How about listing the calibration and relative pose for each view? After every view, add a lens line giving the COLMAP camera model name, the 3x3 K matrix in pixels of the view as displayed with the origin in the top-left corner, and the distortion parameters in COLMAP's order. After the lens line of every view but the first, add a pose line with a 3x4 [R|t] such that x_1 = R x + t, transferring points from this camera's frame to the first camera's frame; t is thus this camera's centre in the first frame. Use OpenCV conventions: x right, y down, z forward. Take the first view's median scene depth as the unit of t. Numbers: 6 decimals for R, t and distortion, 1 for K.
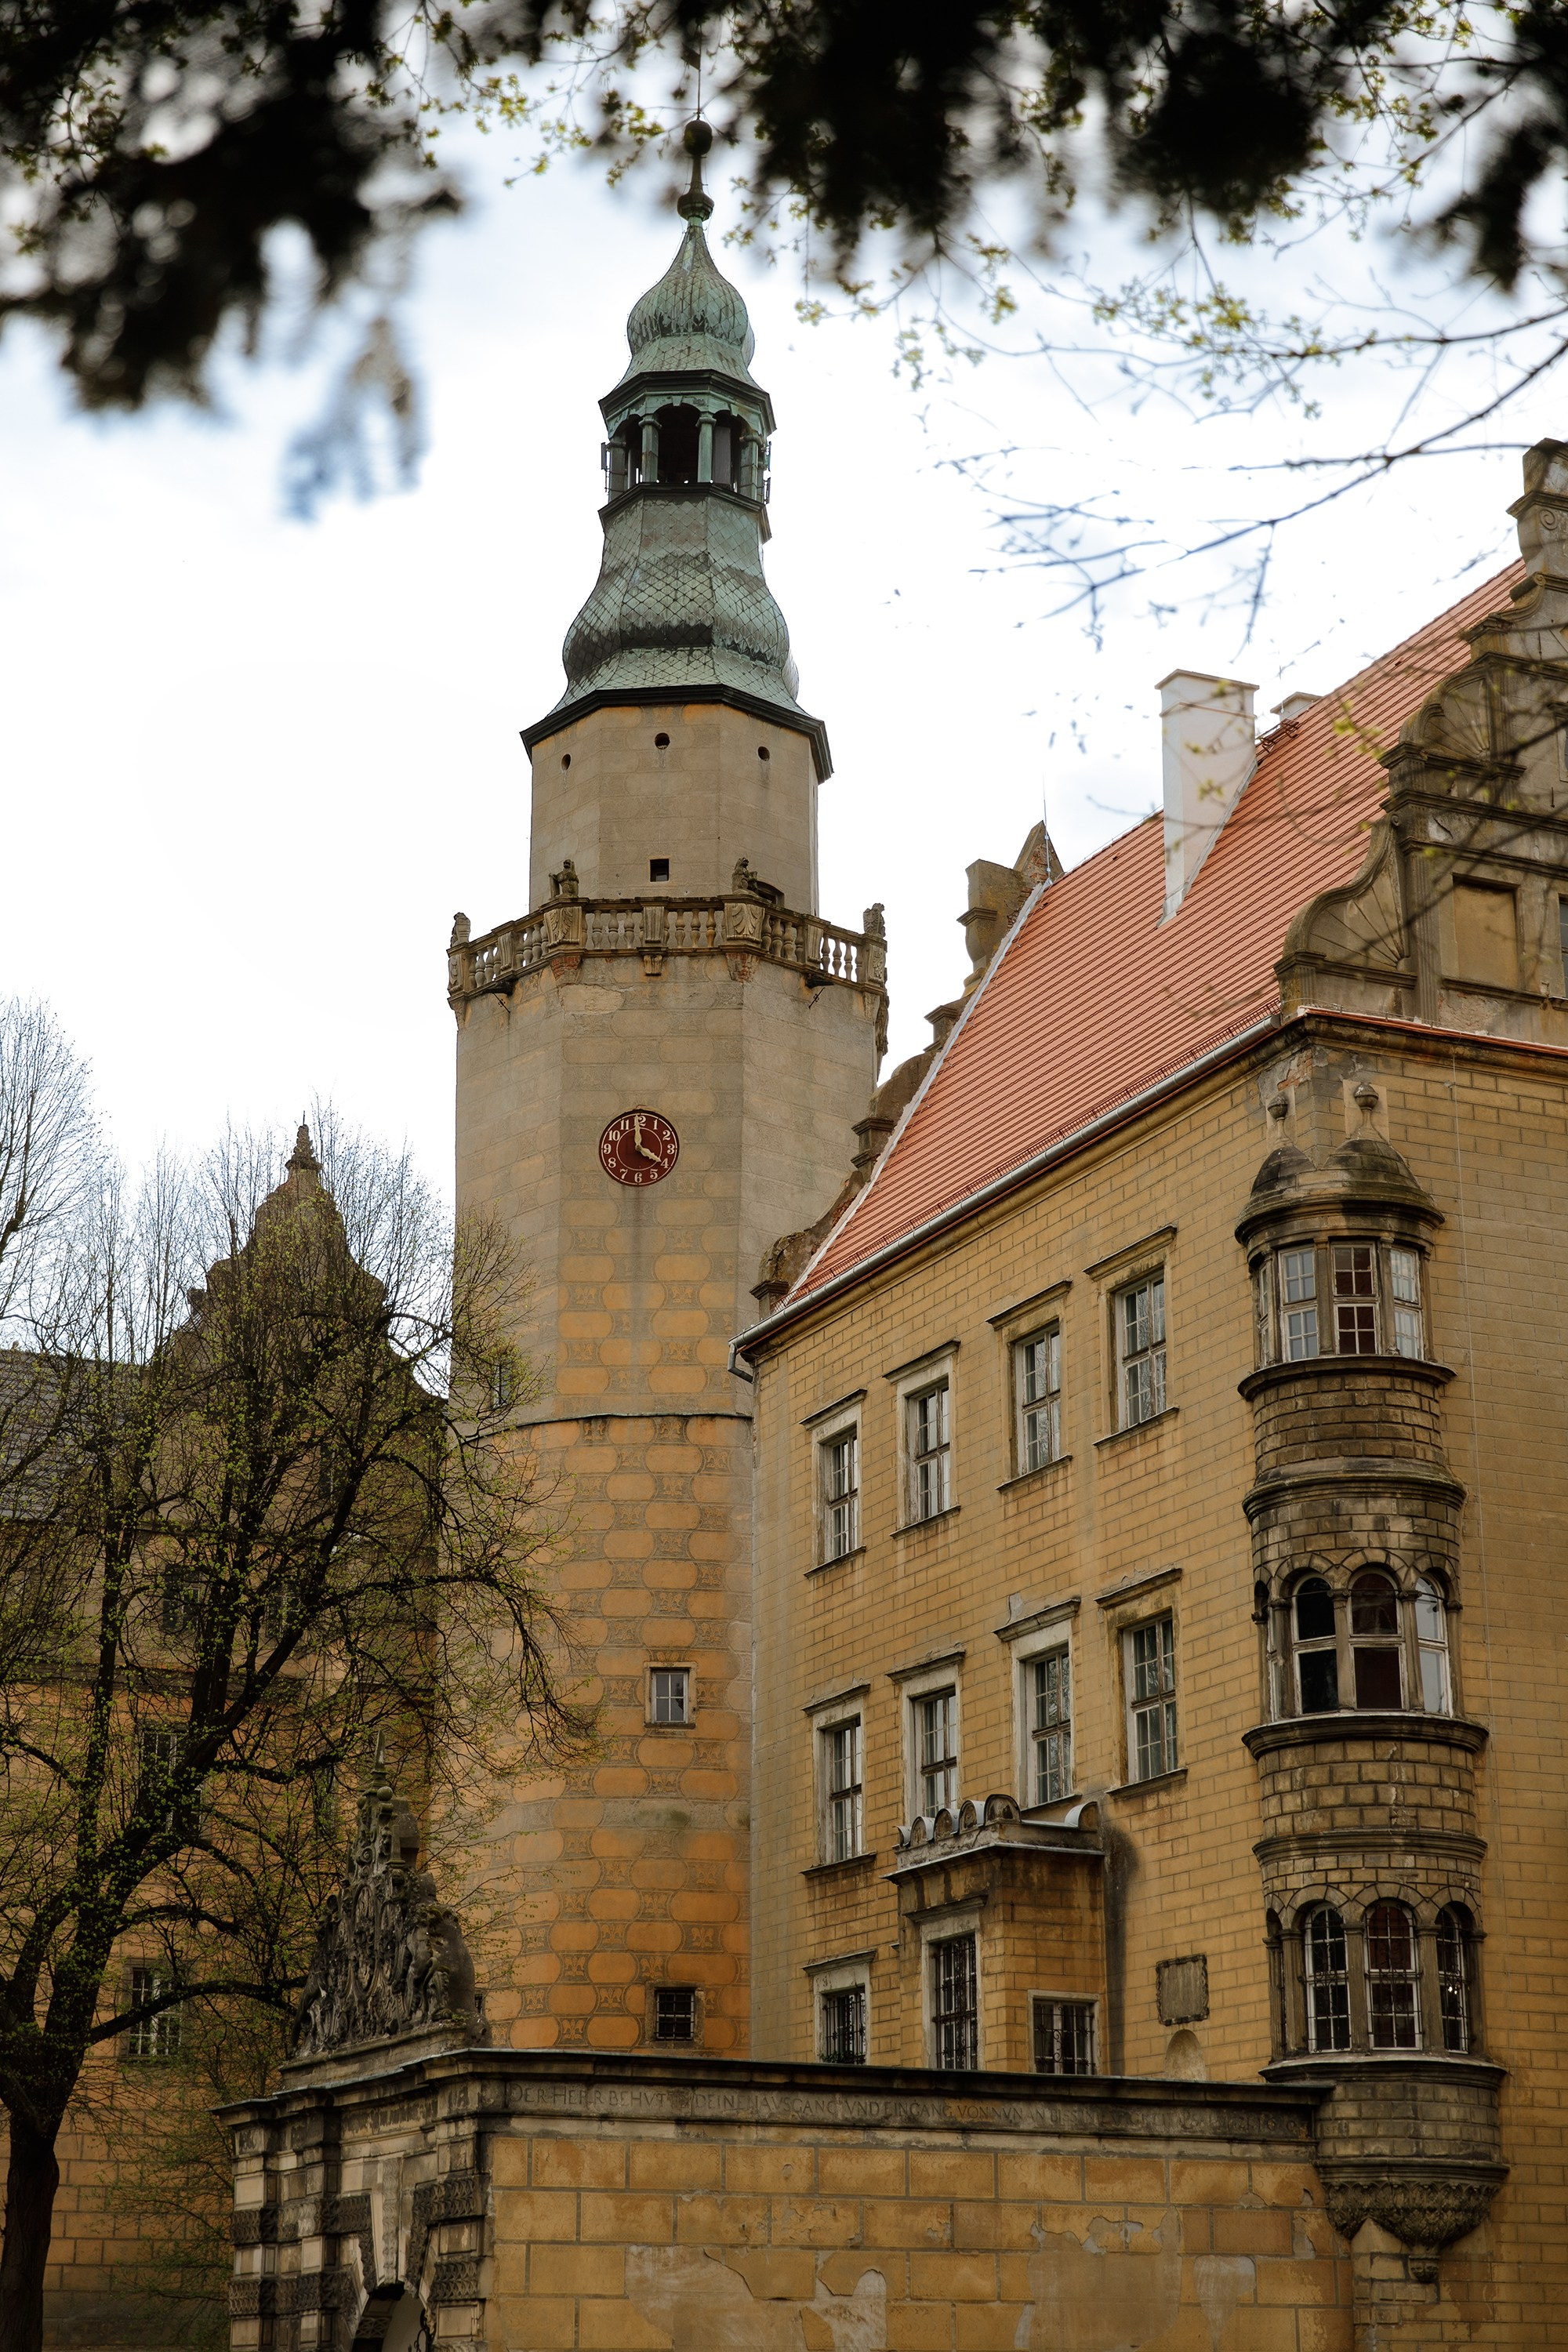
lens RADIAL K [[3626.2, 0, 778.7], [0, 3626.2, 1166.8], [0, 0, 1]] dist [-0.024776, 0.000000]
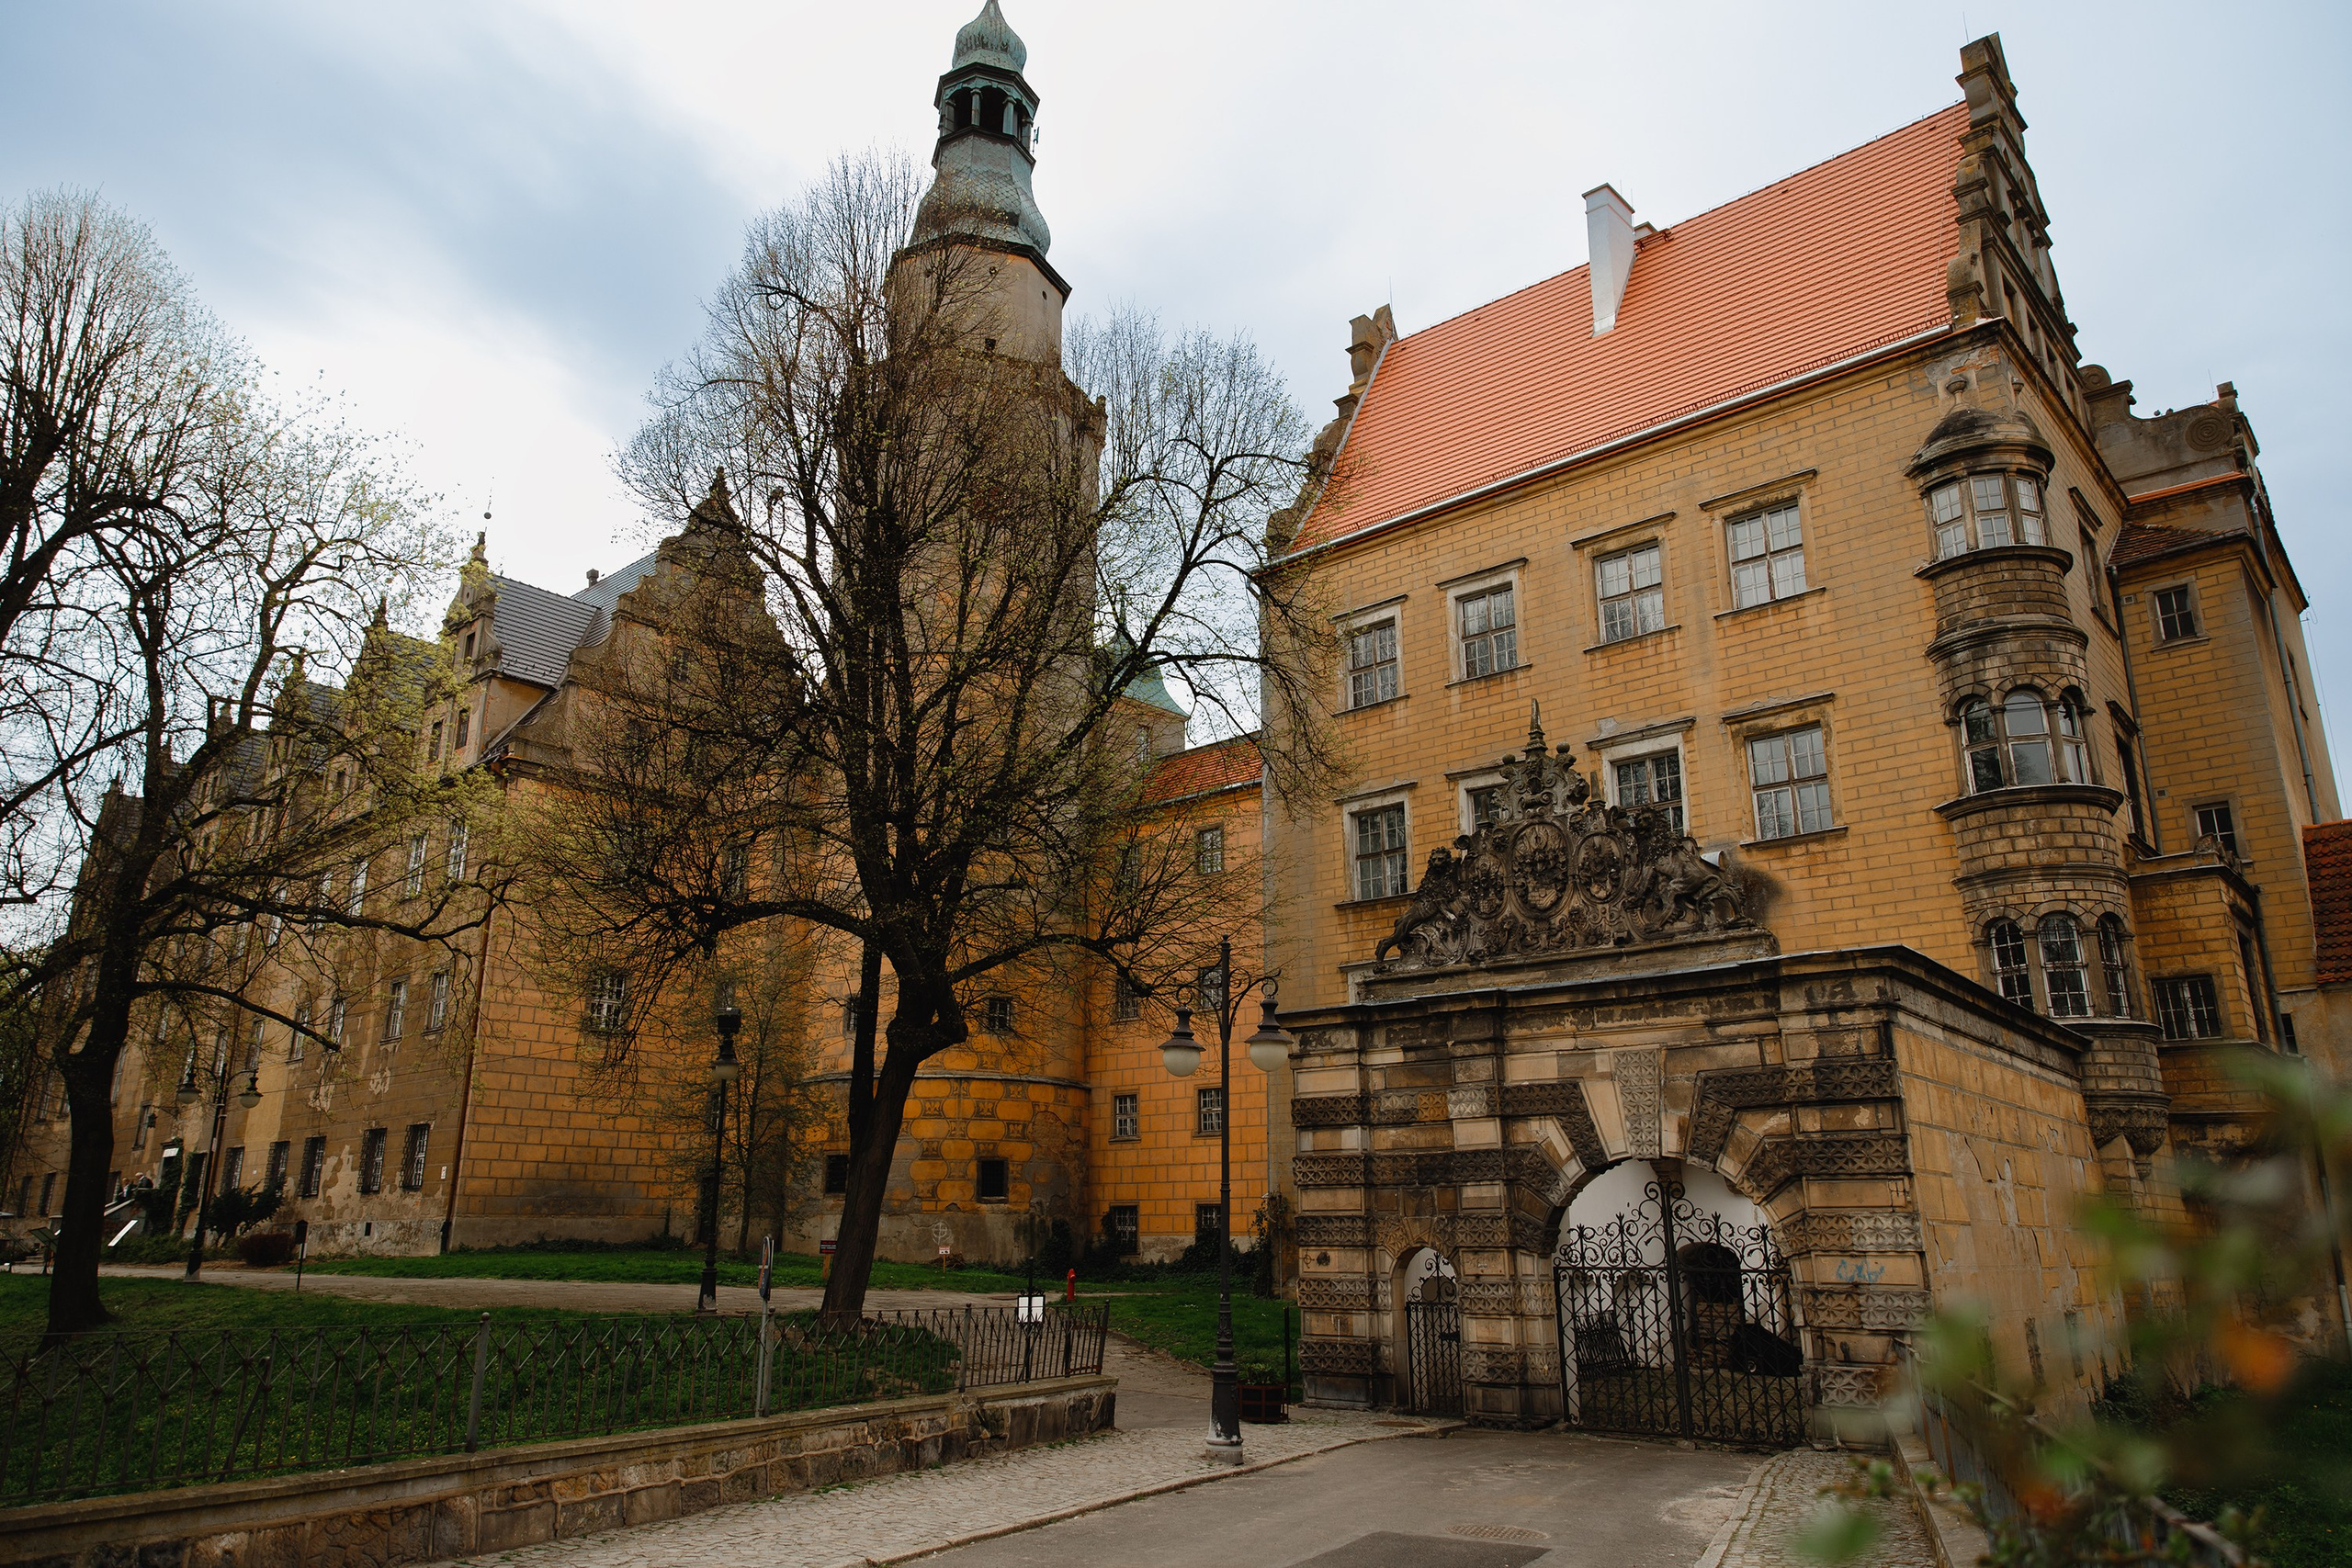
lens RADIAL K [[1569.1, 0, 1182.3], [0, 1569.1, 798.4], [0, 0, 1]] dist [0.025811, -0.013111]
pose [[0.920787, 0.111359, 0.373831, -0.384547], [-0.131211, 0.990959, 0.027993, 0.179737], [-0.367334, -0.074827, 0.927074, 0.537840]]
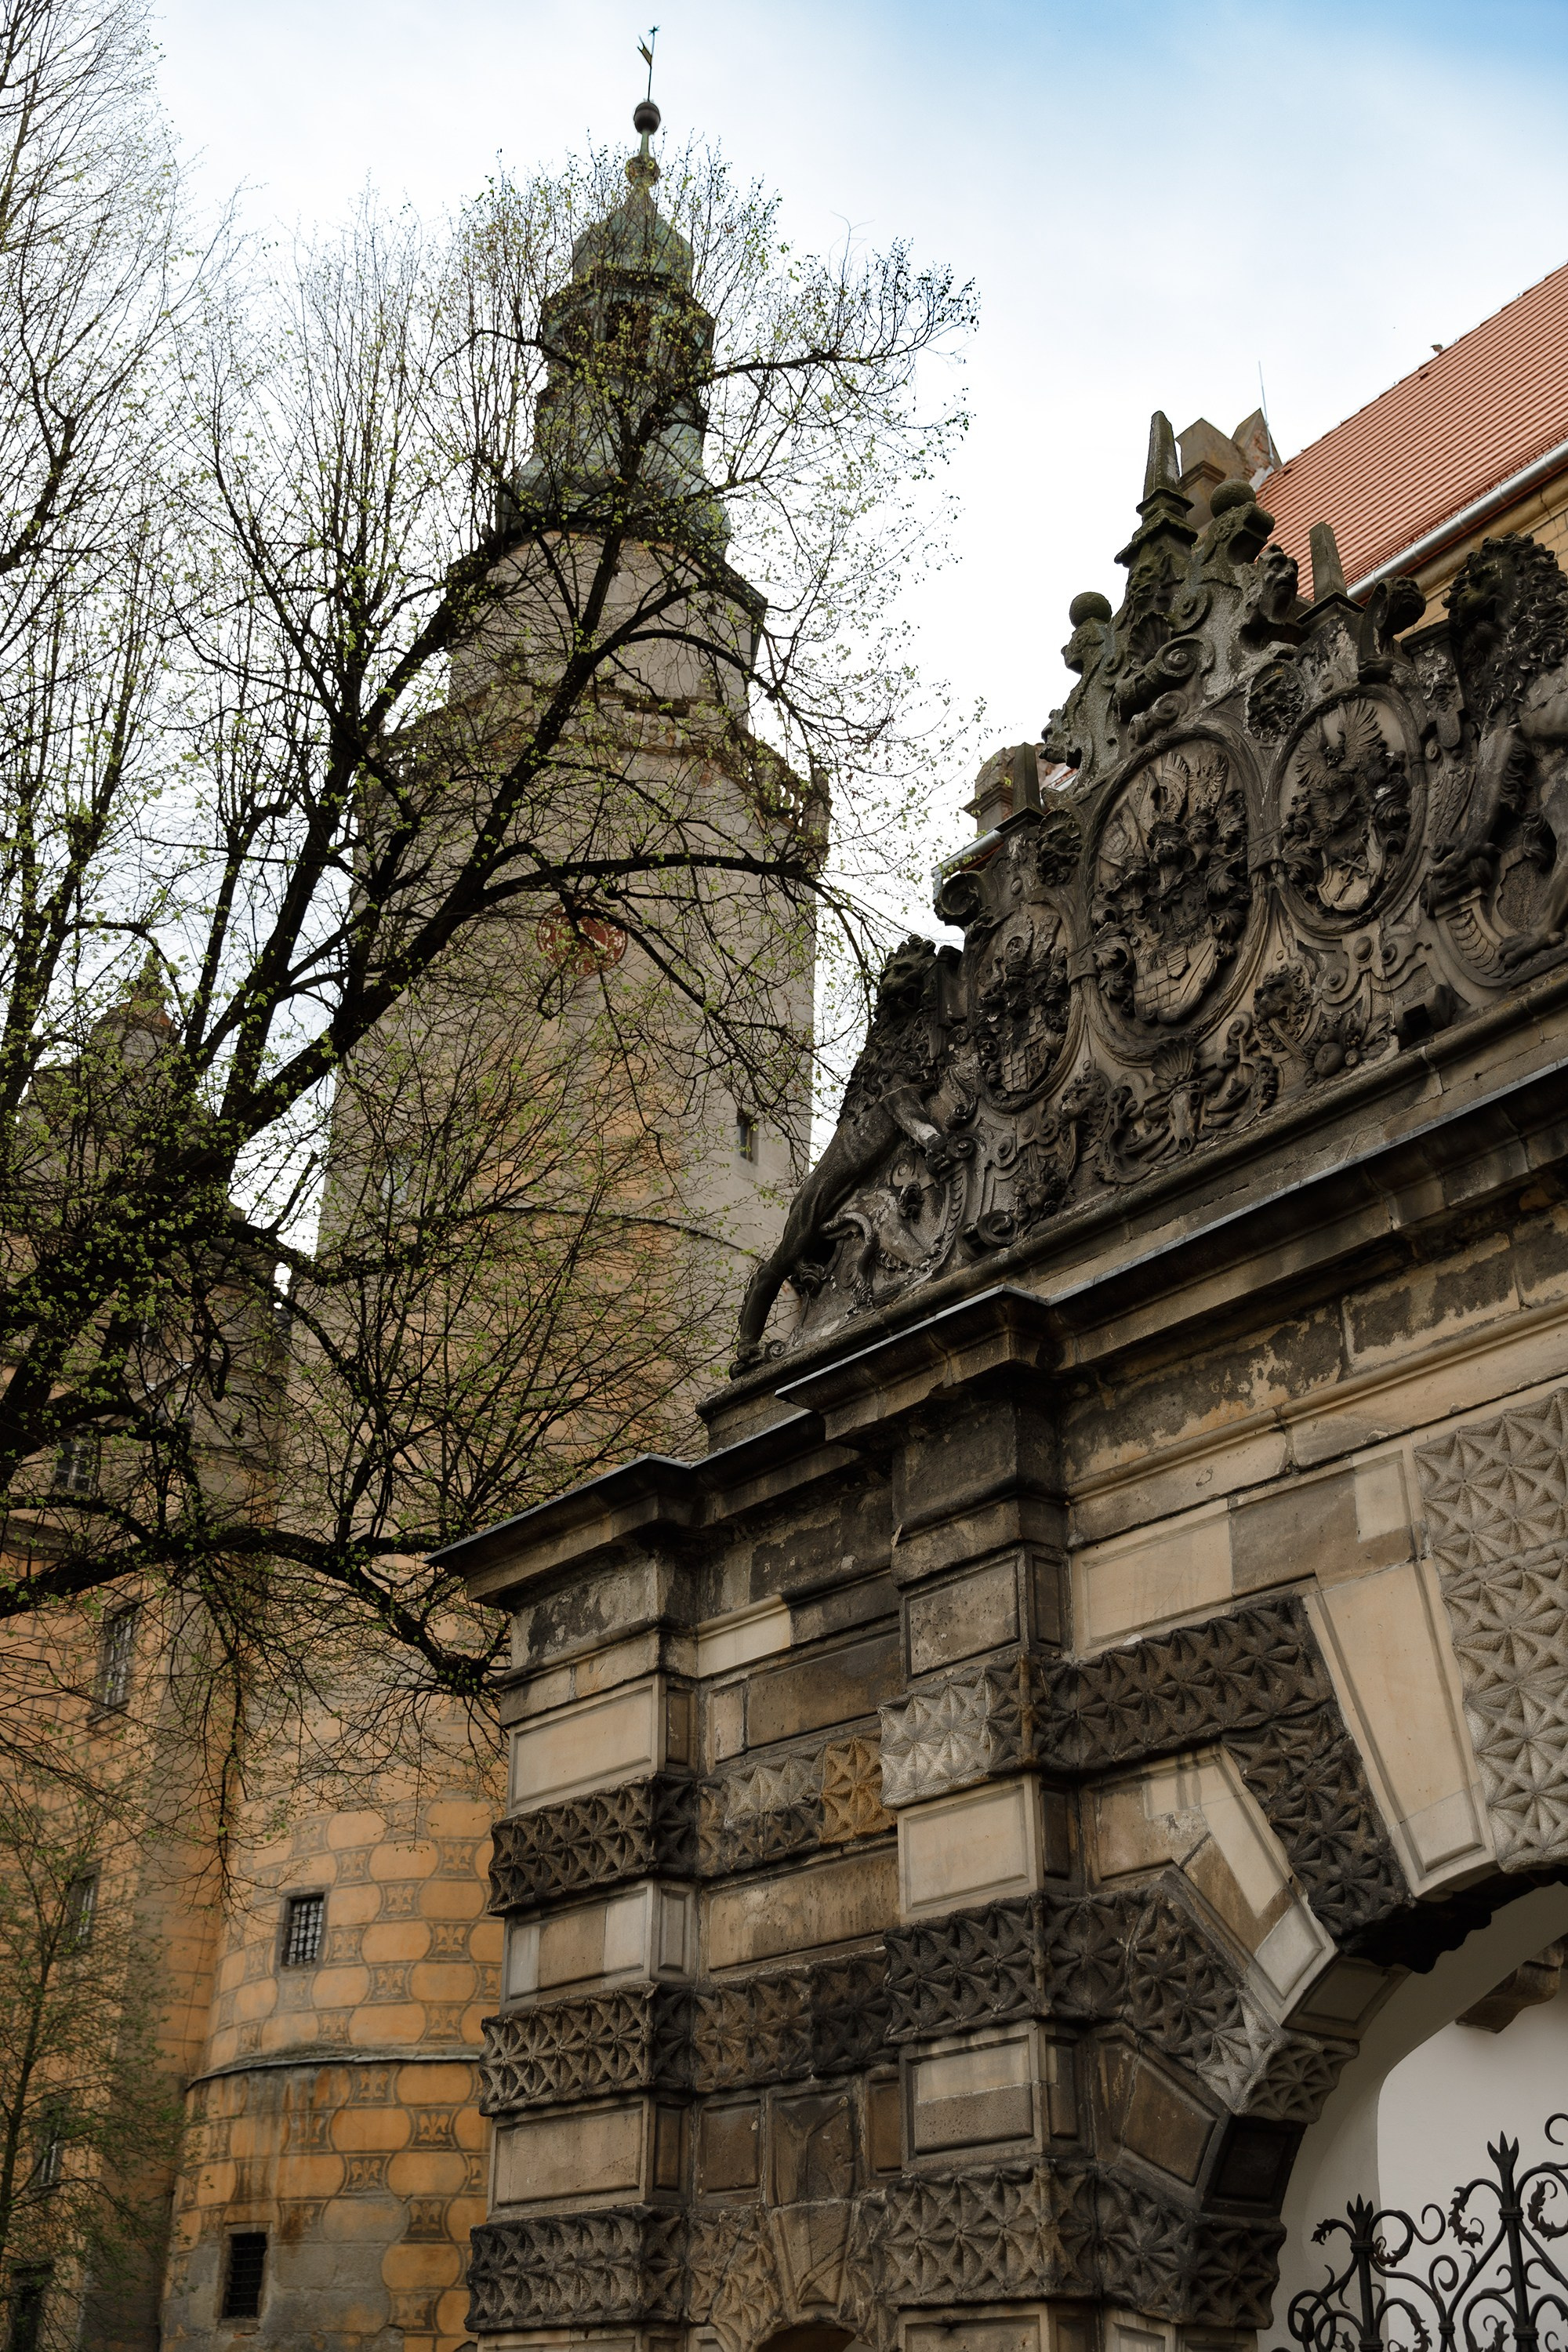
lens RADIAL K [[2540.4, 0, 794.5], [0, 2540.4, 1182.4], [0, 0, 1]] dist [-0.013141, 0.000000]
pose [[0.976186, 0.112318, 0.185593, -0.174623], [-0.084928, 0.985113, -0.149467, 0.259064], [-0.199618, 0.130146, 0.971192, 0.735521]]
